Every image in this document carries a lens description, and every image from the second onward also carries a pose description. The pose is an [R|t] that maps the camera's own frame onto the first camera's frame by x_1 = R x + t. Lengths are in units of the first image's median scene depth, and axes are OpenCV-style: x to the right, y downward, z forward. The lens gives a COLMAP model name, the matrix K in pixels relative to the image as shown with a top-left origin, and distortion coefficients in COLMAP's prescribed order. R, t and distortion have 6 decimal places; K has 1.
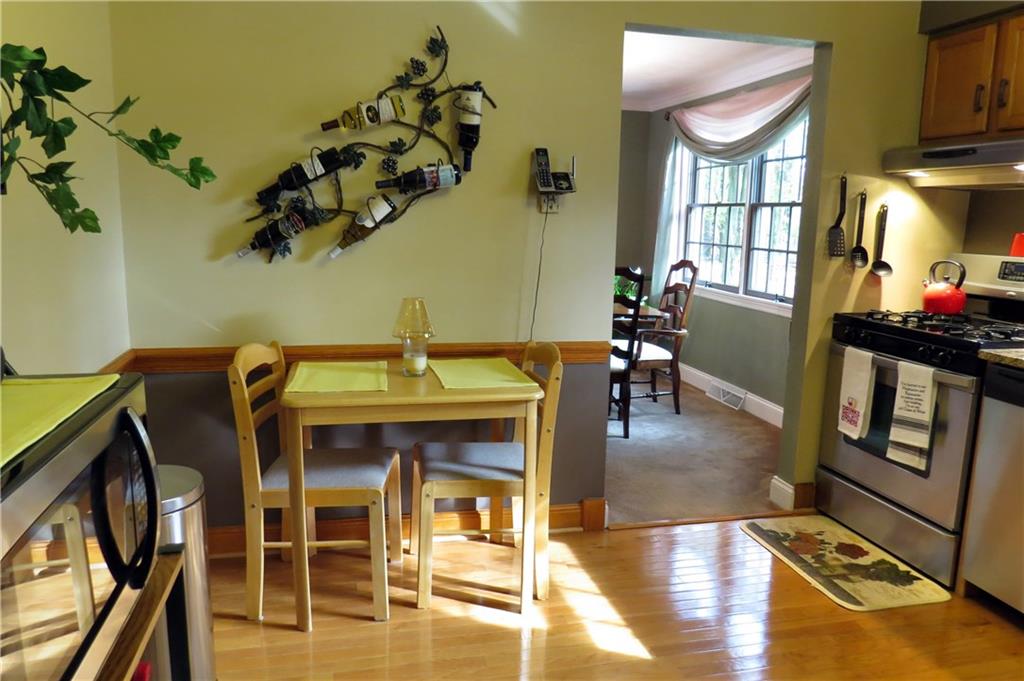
lens RADIAL K [[727.7, 0, 512.3], [0, 727.7, 339.0], [0, 0, 1]] dist [-0.025184, 0.000787]
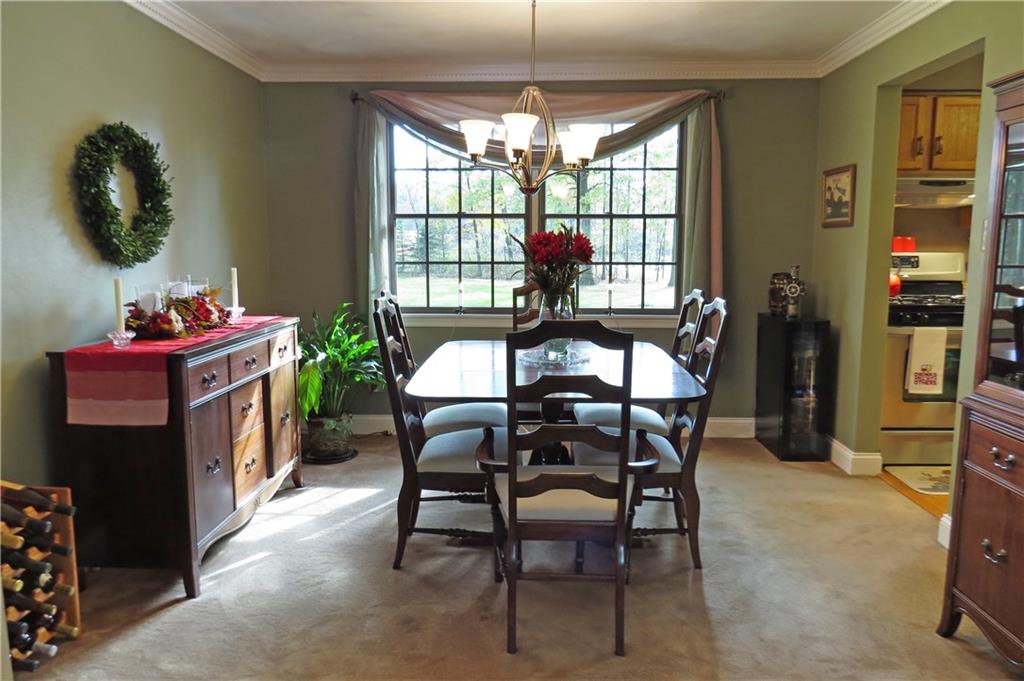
lens RADIAL K [[727.7, 0, 512.3], [0, 727.7, 339.0], [0, 0, 1]] dist [-0.025184, 0.000787]
pose [[0.263739, -0.151076, 0.952690, -0.930092], [0.167667, 0.979804, 0.108960, -0.223706], [-0.949910, 0.130998, 0.283743, 1.284750]]
